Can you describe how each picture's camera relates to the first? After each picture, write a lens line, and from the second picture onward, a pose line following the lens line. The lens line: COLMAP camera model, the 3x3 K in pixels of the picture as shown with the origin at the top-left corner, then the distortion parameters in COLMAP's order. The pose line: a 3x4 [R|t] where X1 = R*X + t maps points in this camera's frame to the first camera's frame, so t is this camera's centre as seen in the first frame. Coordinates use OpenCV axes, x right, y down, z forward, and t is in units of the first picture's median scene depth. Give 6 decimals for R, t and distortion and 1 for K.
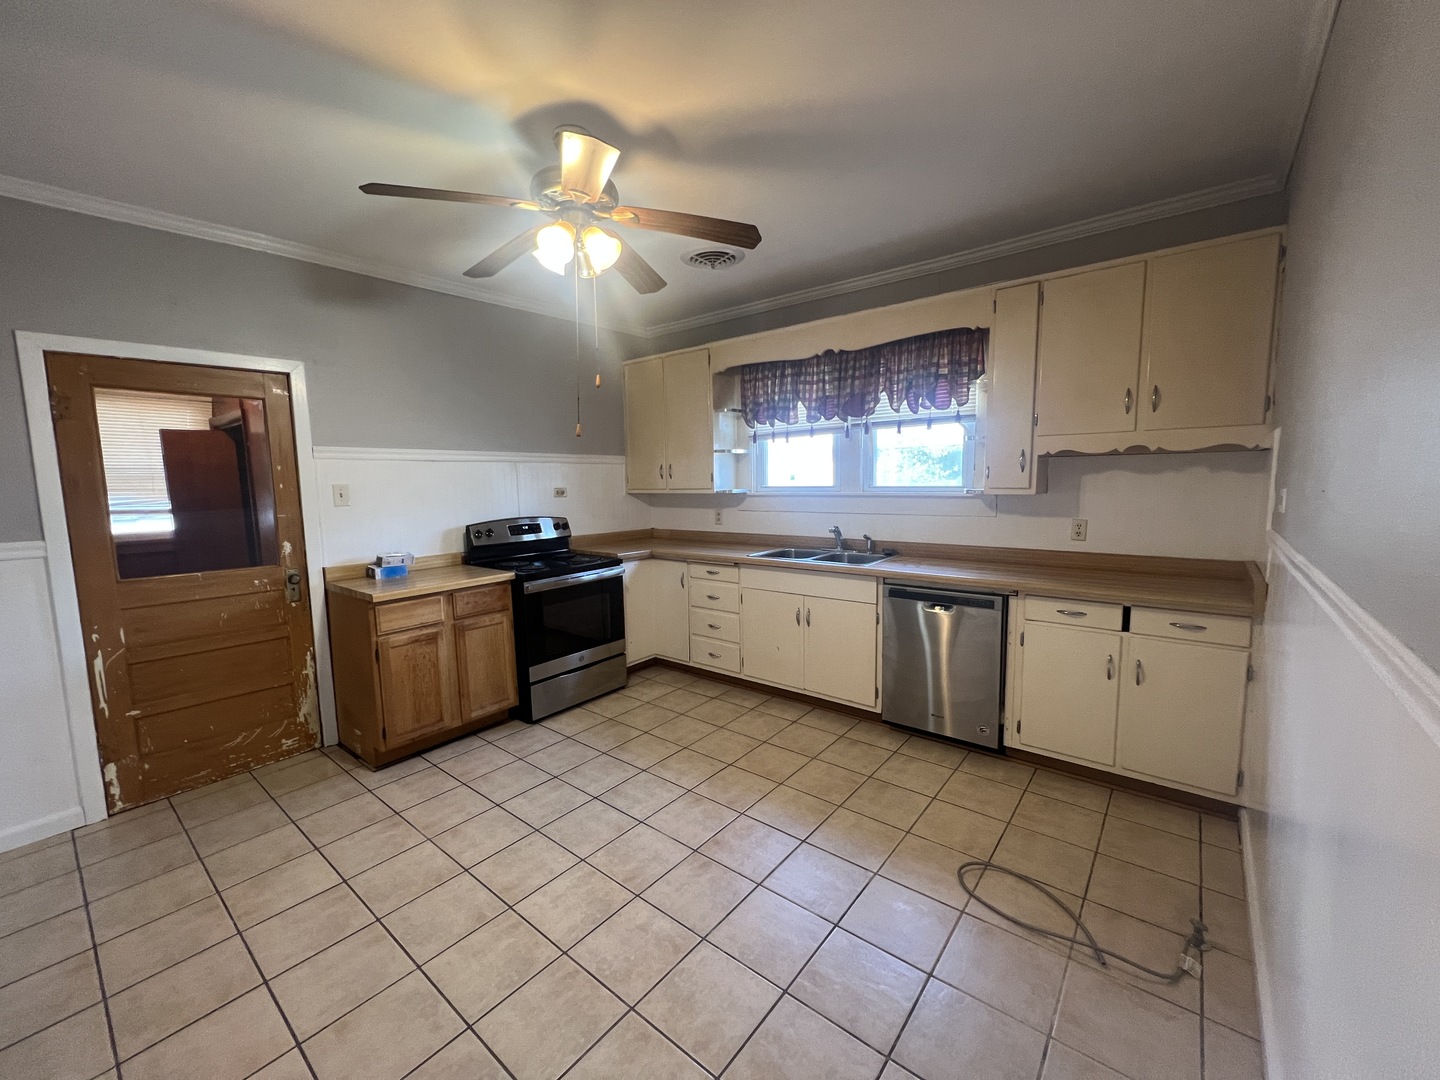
lens RADIAL K [[577.0, 0, 718.5], [0, 577.0, 544.6], [0, 0, 1]] dist [-0.001124, 0.000609]
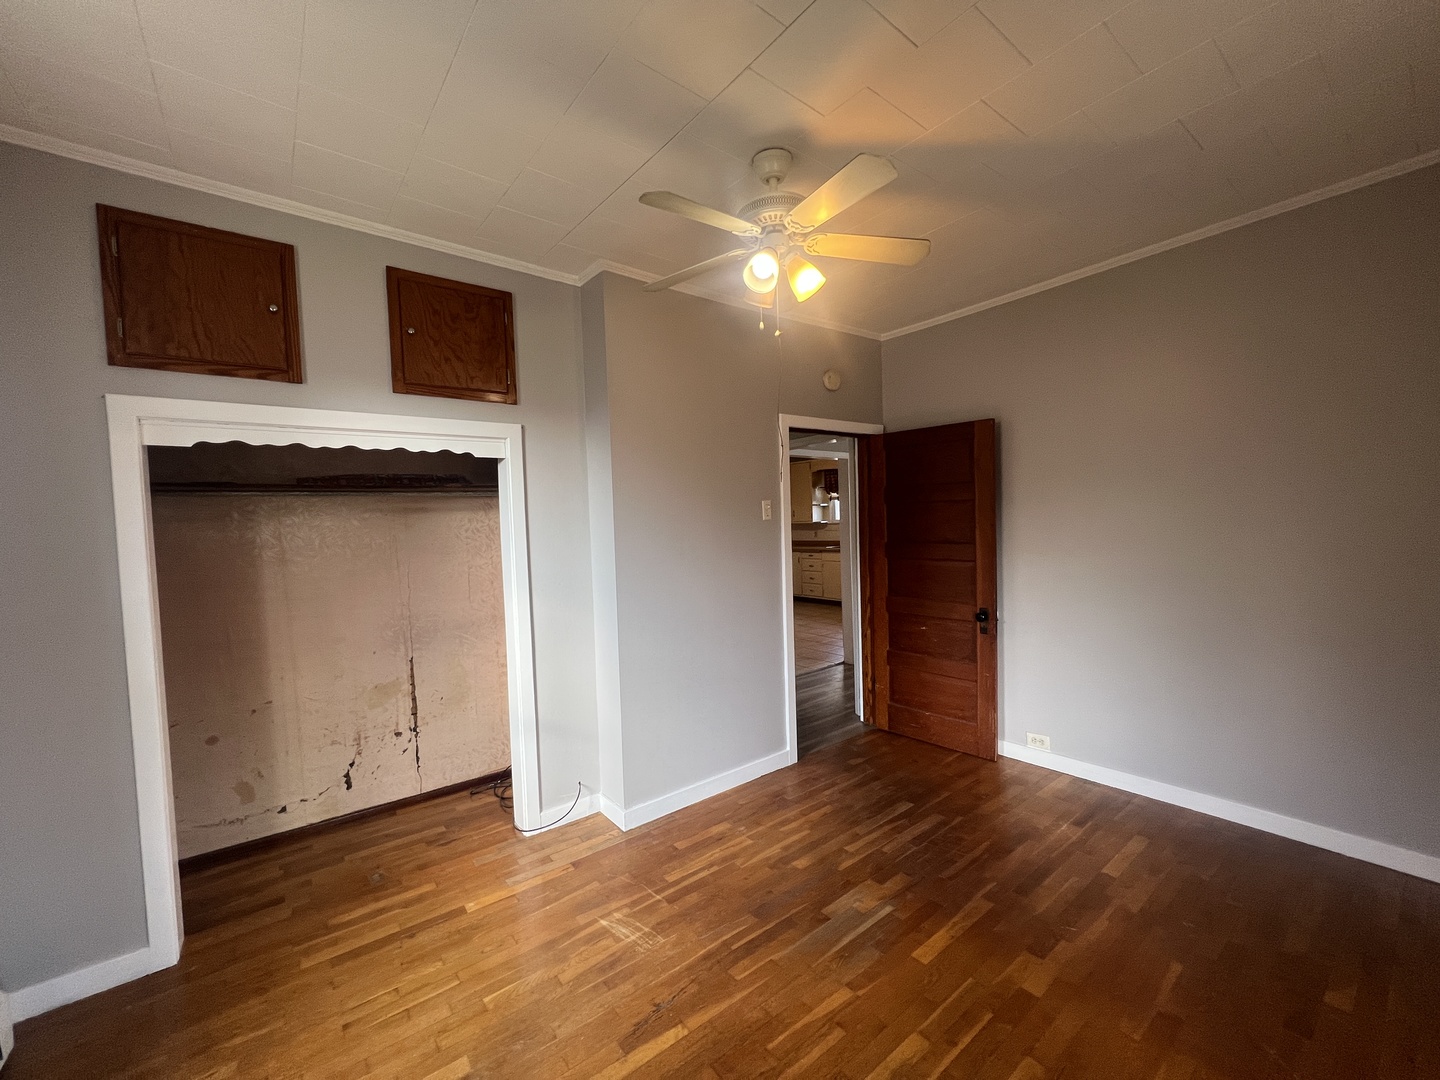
lens RADIAL K [[577.0, 0, 716.7], [0, 577.0, 542.5], [0, 0, 1]] dist [-0.001124, 0.000609]
pose [[0.977374, -0.000108, -0.211518, 0.137683], [-0.013733, 0.997858, -0.063965, 0.186736], [0.211072, 0.065423, 0.975279, -1.755623]]
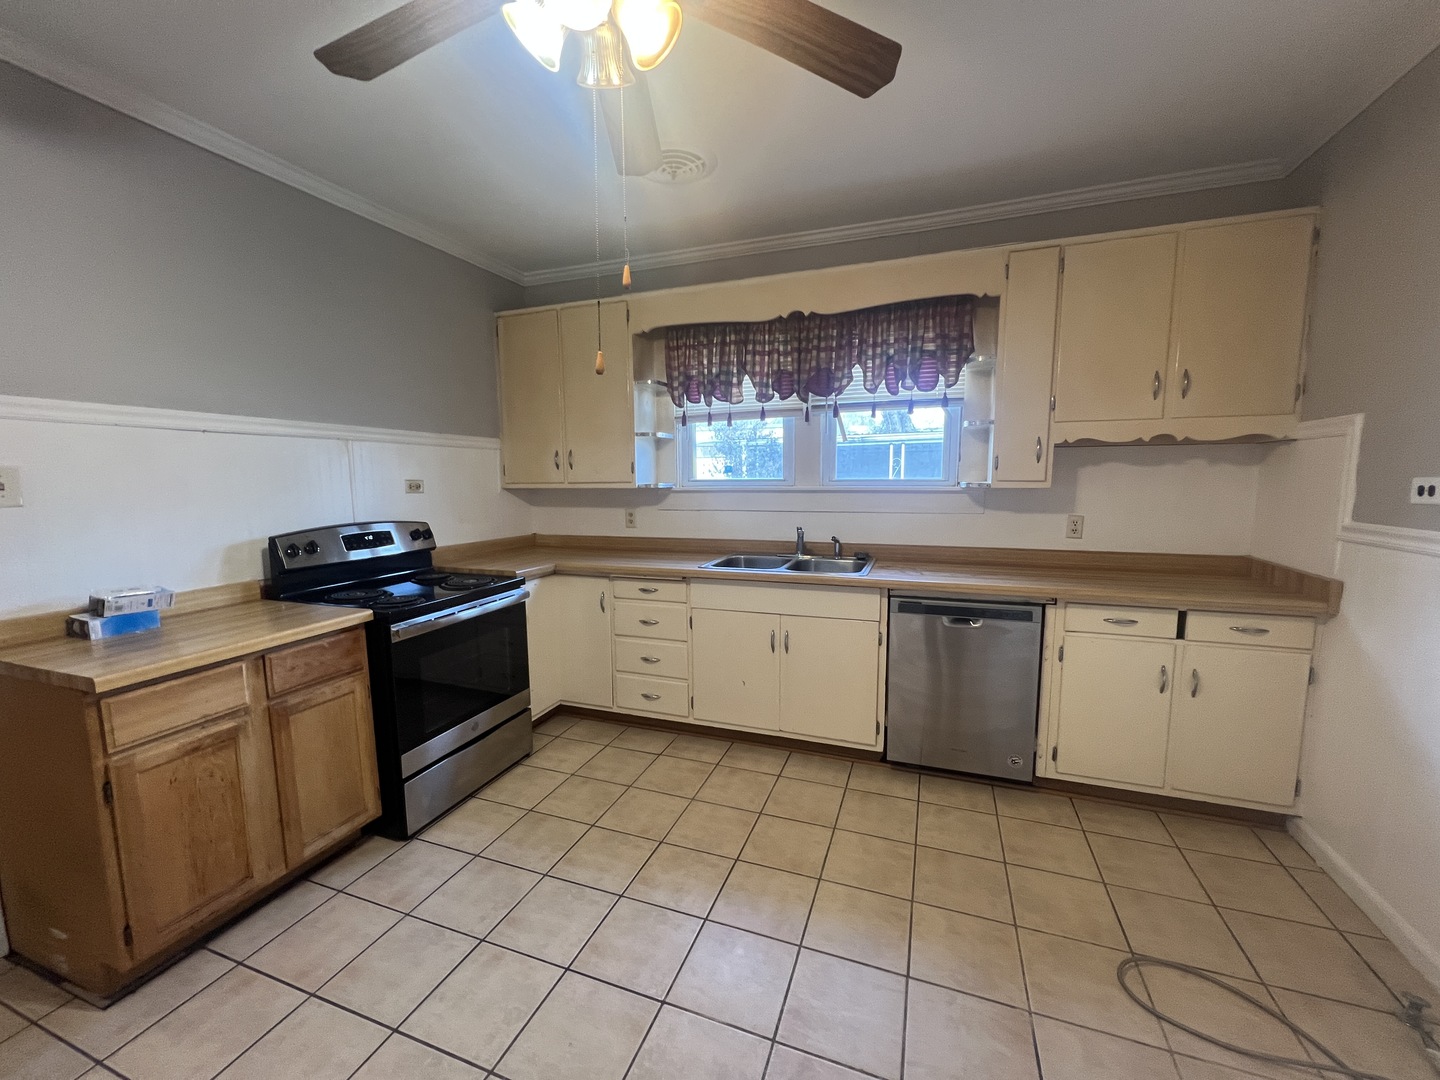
lens RADIAL K [[577.0, 0, 717.6], [0, 577.0, 544.6], [0, 0, 1]] dist [-0.001124, 0.000609]
pose [[0.947083, -0.027977, 0.319766, -0.202707], [0.028015, 0.999597, 0.004481, -0.016320], [-0.319763, 0.004715, 0.947486, 0.289874]]
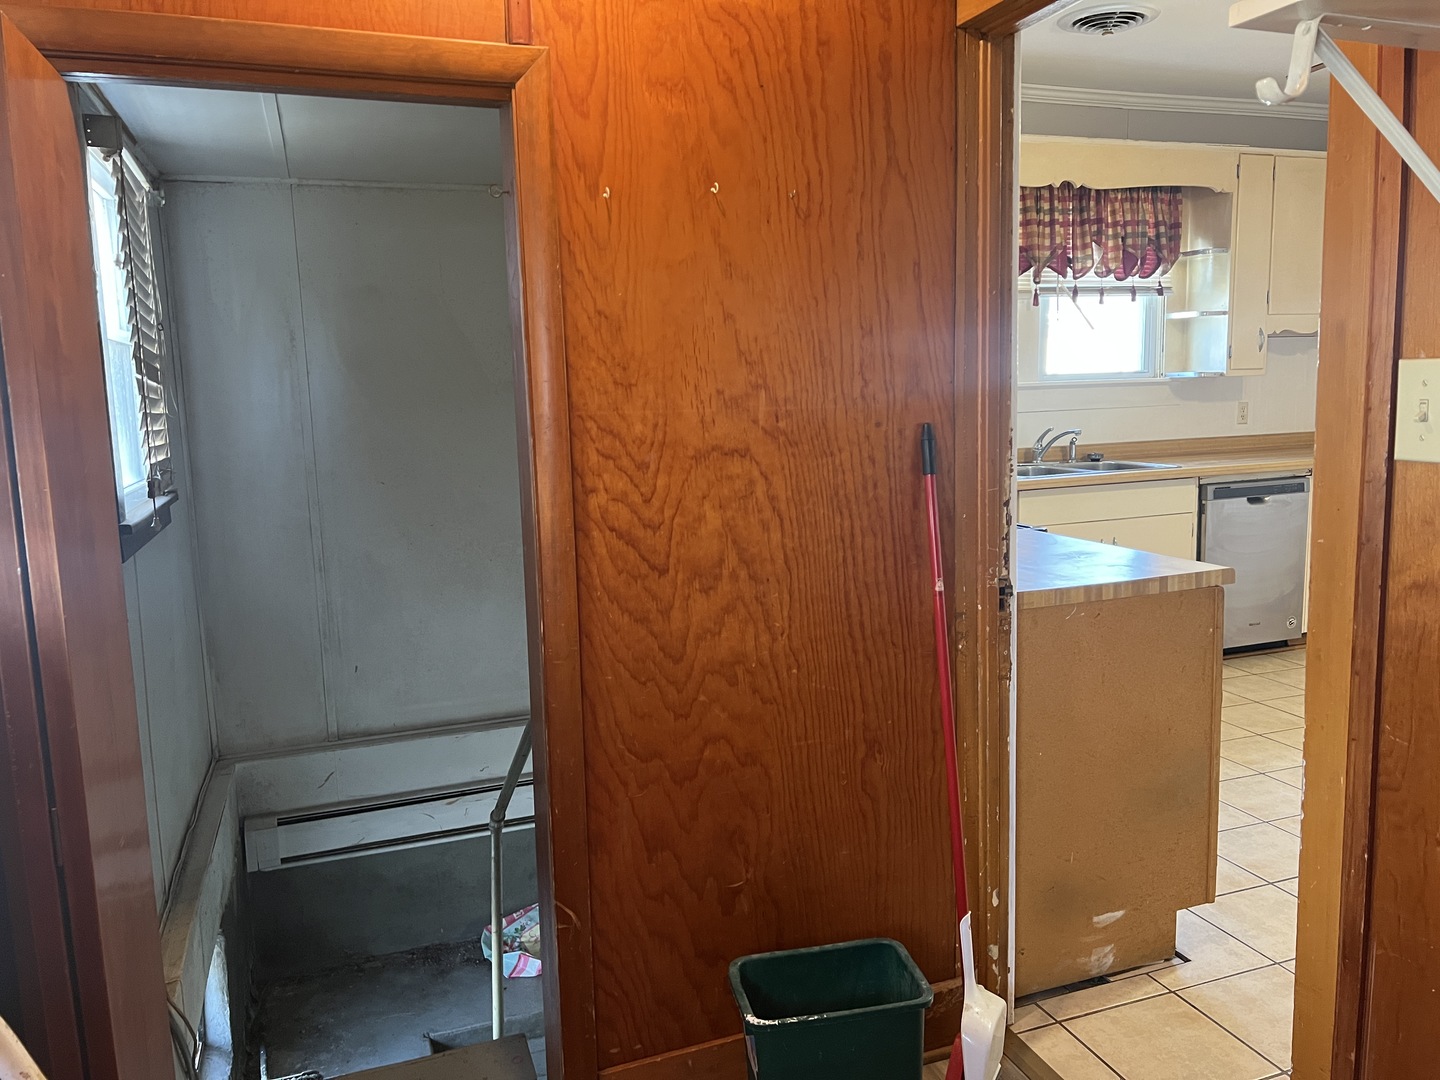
lens RADIAL K [[1081.4, 0, 720.1], [0, 1081.4, 531.6], [0, 0, 1]] dist [0.065937, -0.064709]
pose [[0.505852, -0.108442, 0.855777, -1.365621], [0.117784, 0.991458, 0.056013, -0.033219], [-0.854541, 0.072462, 0.514304, 0.771729]]
